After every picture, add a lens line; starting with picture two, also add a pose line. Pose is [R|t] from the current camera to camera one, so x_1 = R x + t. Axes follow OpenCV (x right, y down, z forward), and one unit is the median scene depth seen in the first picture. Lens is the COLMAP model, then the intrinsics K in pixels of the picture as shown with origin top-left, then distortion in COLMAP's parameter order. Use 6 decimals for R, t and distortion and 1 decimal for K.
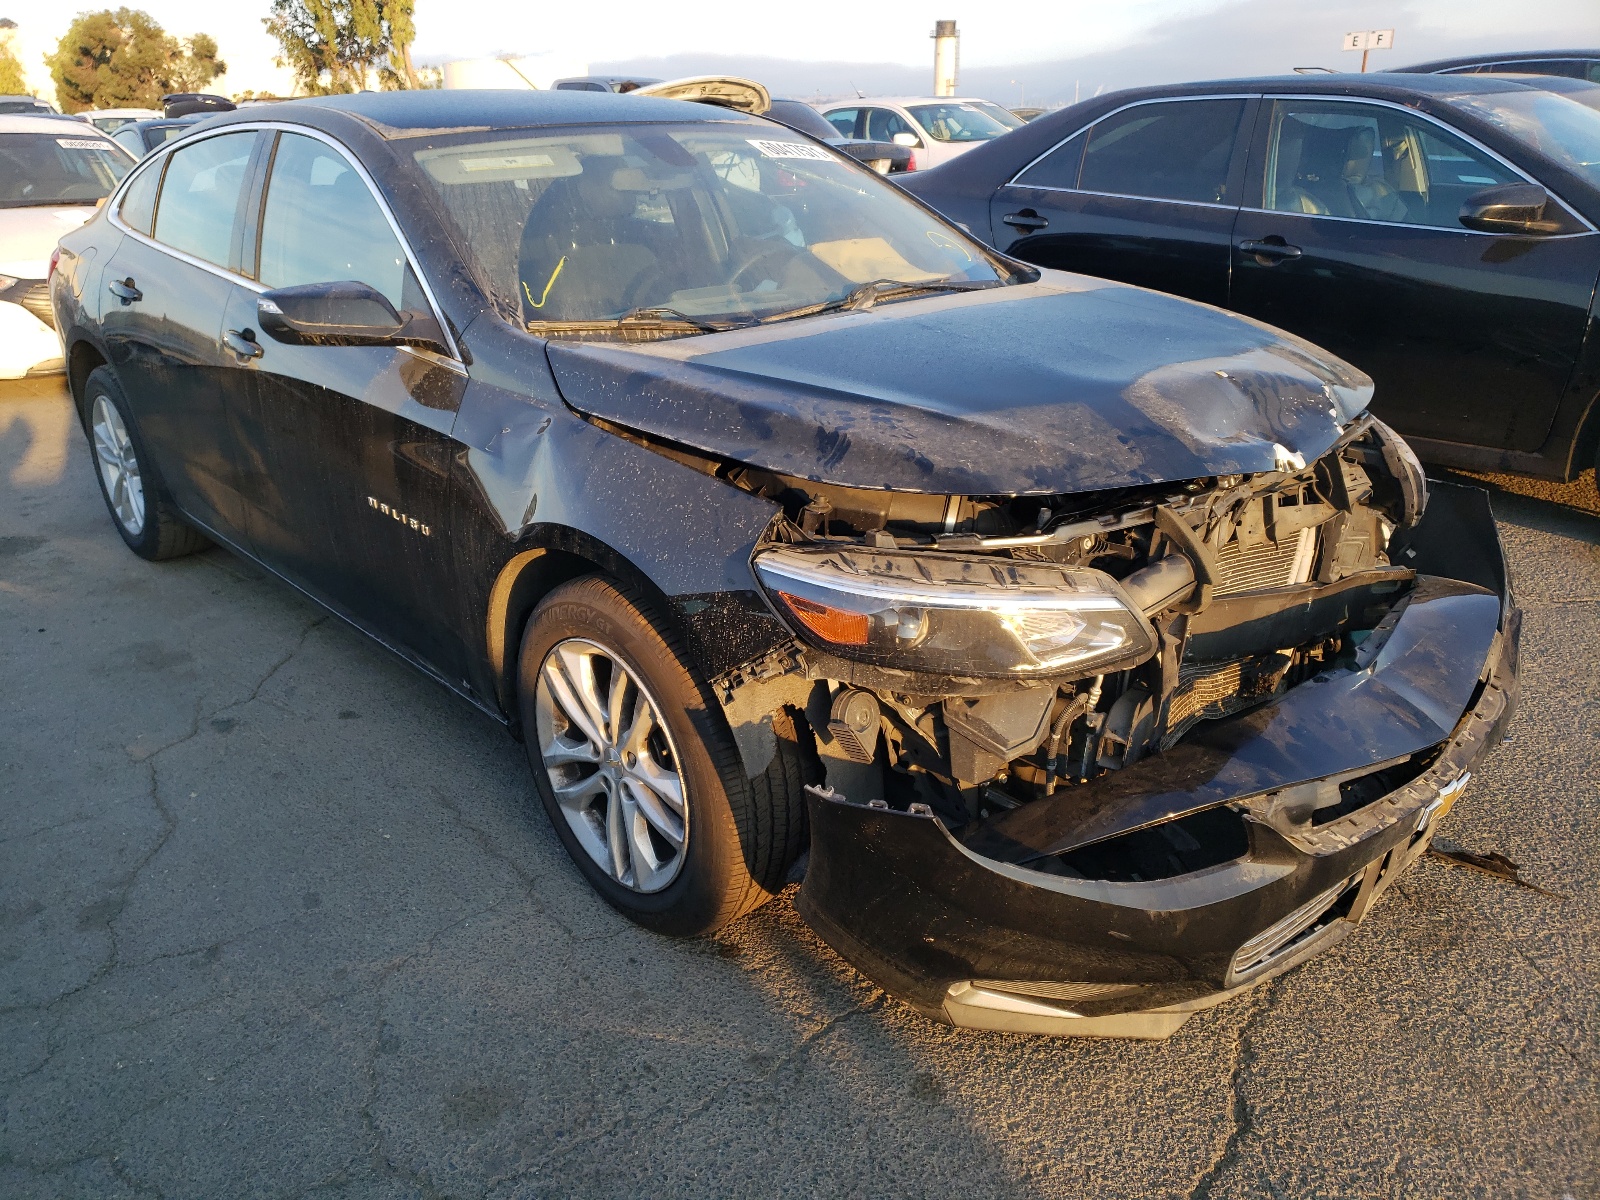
lens RADIAL K [[1202.2, 0, 800.0], [0, 1202.2, 600.0], [0, 0, 1]] dist [0.032220, 0.003557]
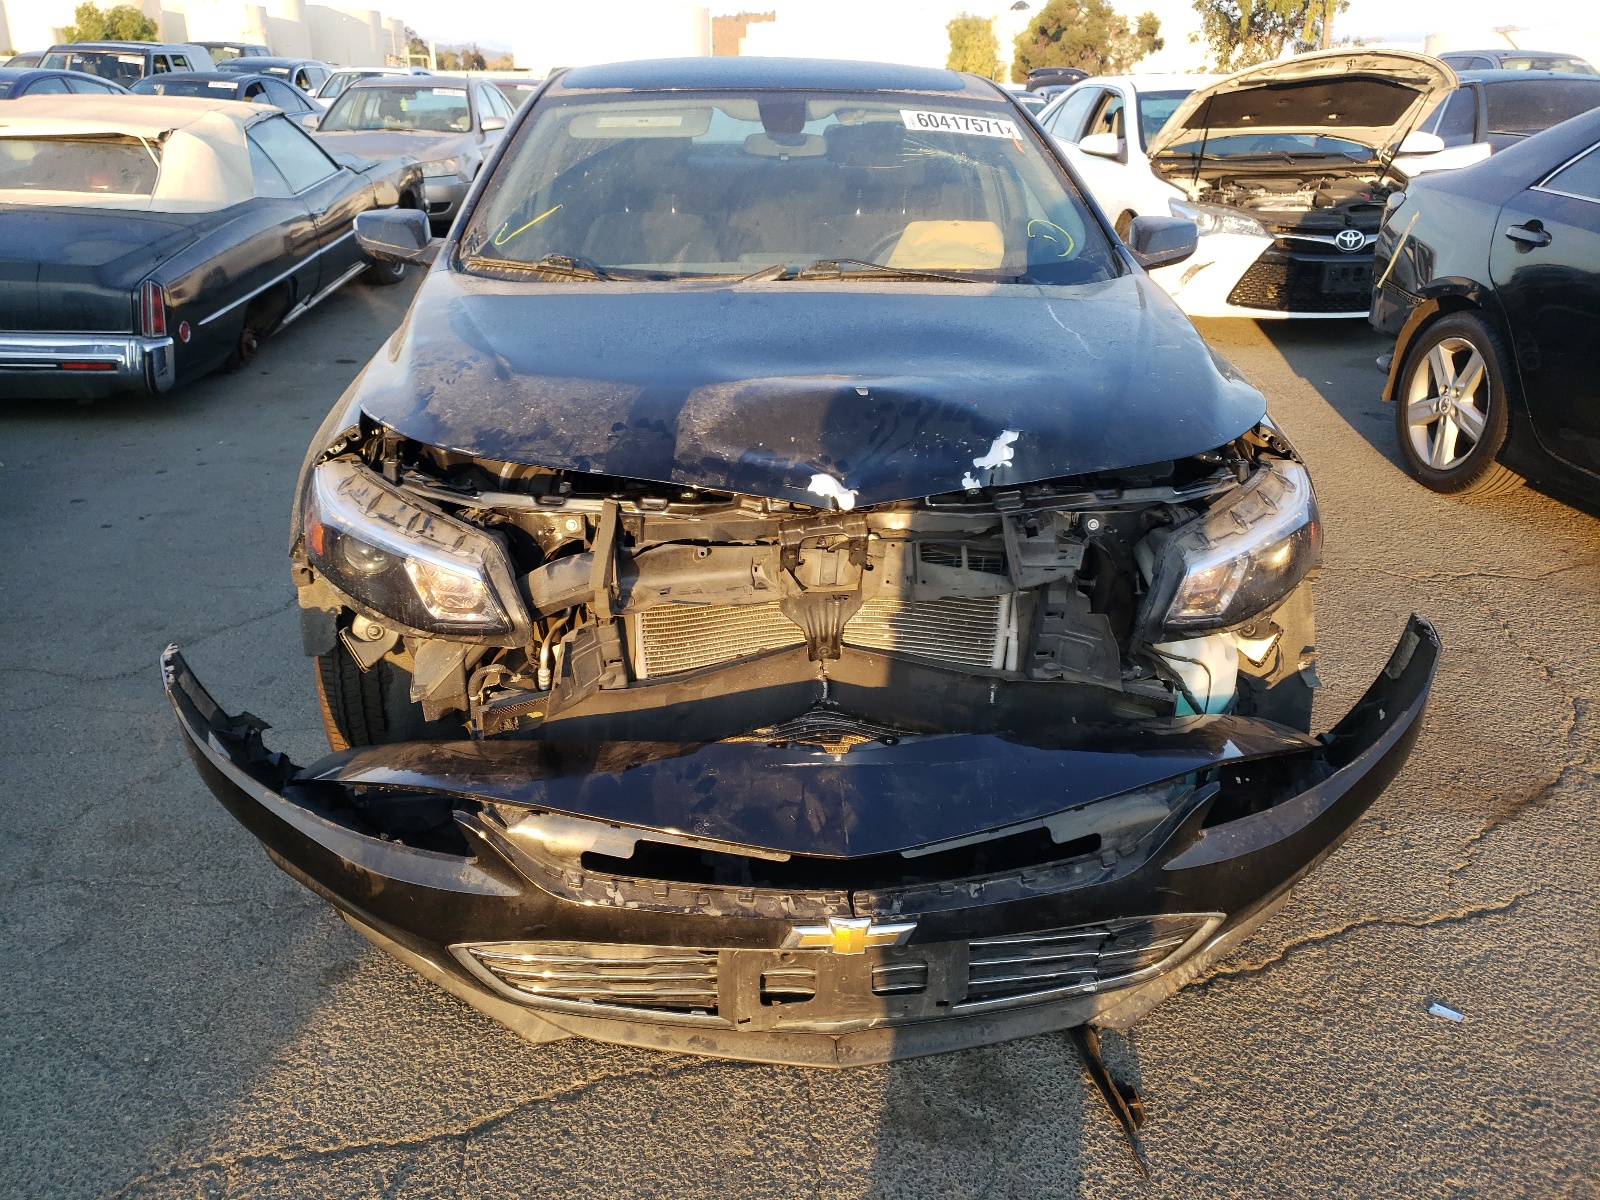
lens RADIAL K [[1235.3, 0, 800.0], [0, 1235.3, 600.0], [0, 0, 1]] dist [0.008694, 0.002571]
pose [[0.782797, 0.258668, -0.565967, 0.895386], [-0.253077, 0.963232, 0.090198, -0.116144], [0.568489, 0.072626, 0.819479, 0.274616]]
